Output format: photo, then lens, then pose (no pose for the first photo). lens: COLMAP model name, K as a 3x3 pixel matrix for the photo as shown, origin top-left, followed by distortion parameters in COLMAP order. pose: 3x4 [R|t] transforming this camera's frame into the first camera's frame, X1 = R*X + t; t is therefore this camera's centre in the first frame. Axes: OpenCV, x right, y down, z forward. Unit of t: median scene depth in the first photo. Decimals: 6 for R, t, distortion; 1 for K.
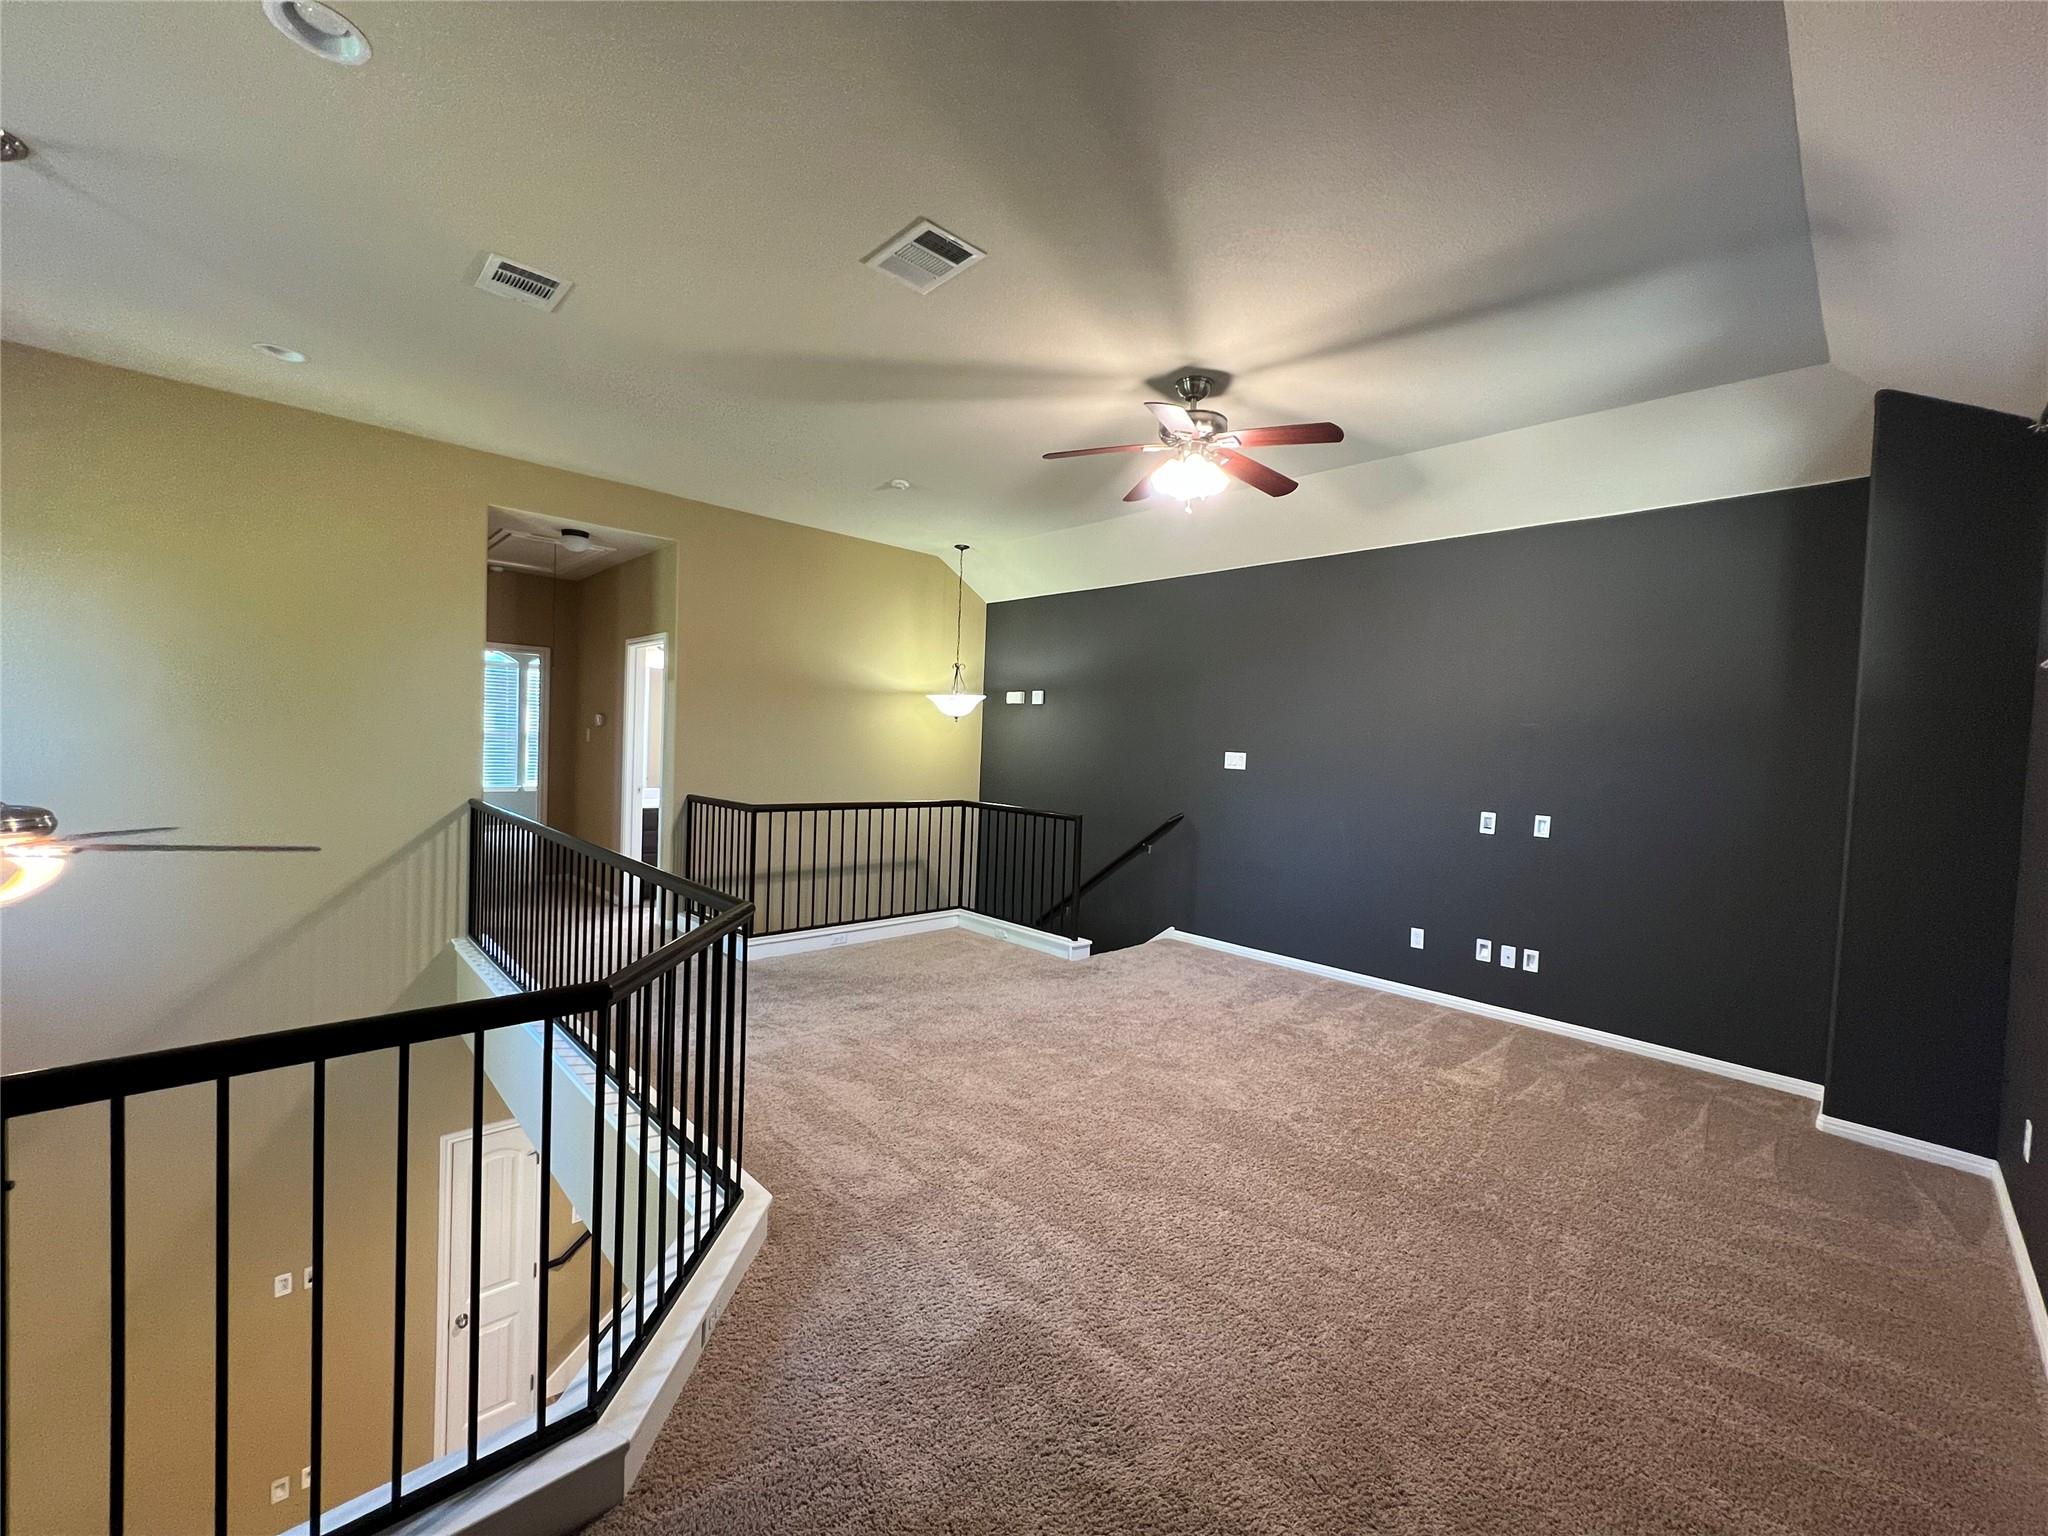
lens RADIAL K [[820.9, 0, 1018.6], [0, 820.9, 763.9], [0, 0, 1]] dist [-0.005550, 0.000817]
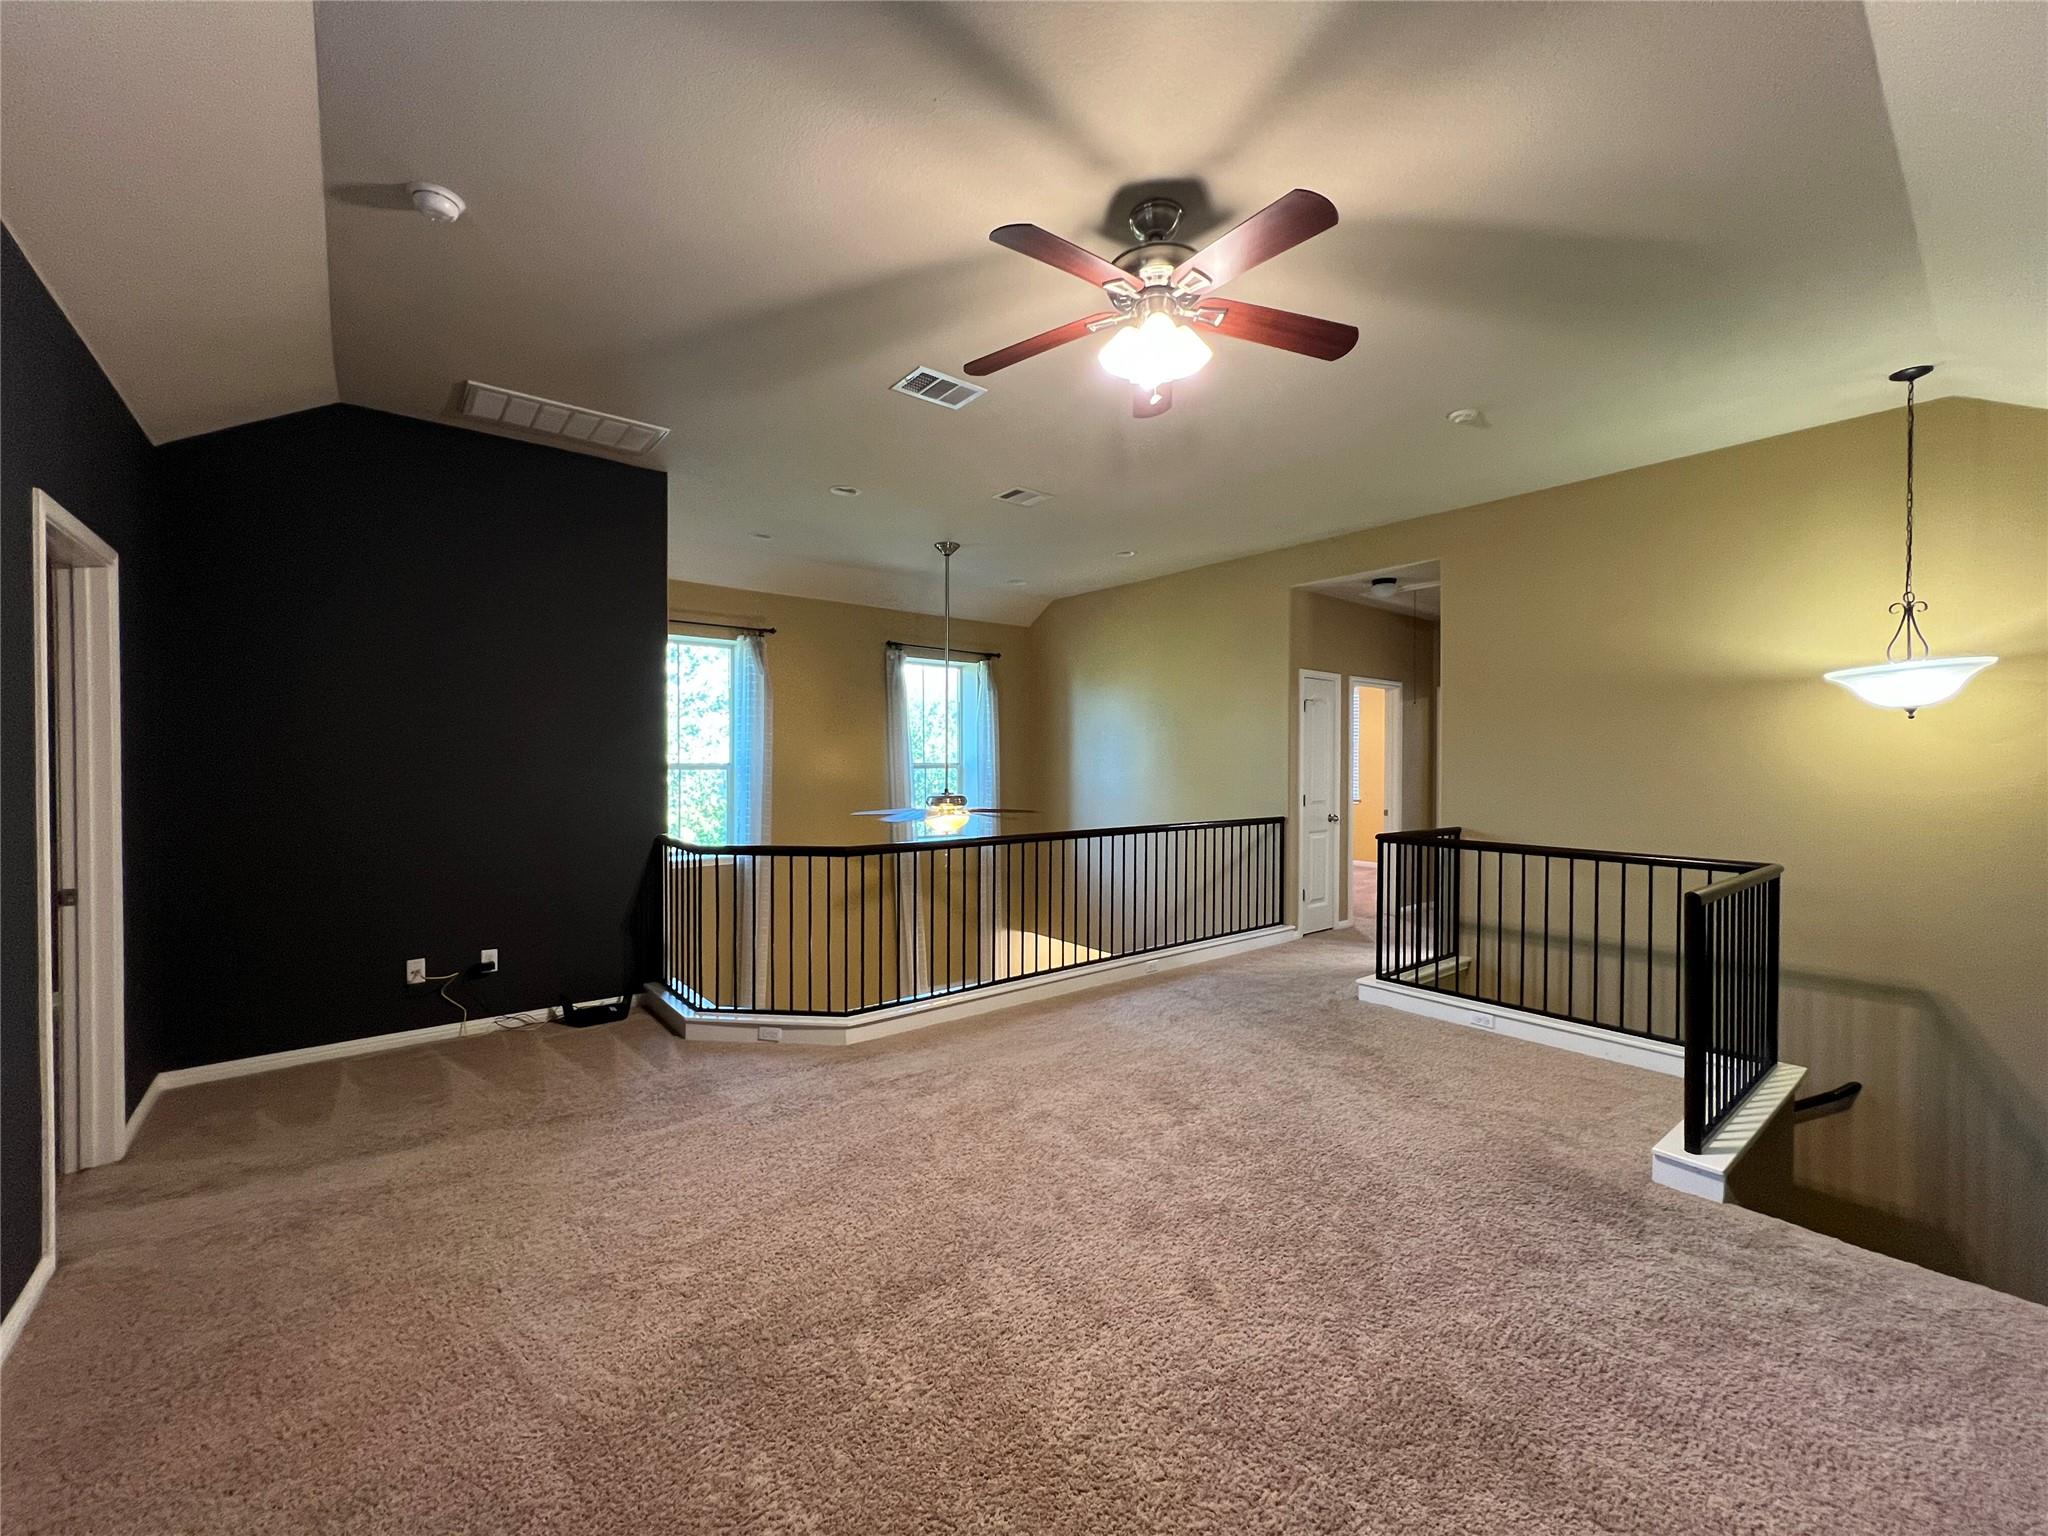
lens RADIAL K [[820.9, 0, 1018.4], [0, 820.9, 768.3], [0, 0, 1]] dist [-0.005550, 0.000817]
pose [[-0.088308, -0.027584, -0.995711, 0.713830], [-0.032674, 0.999159, -0.024782, 0.014127], [0.995557, 0.030345, -0.089135, 0.767024]]
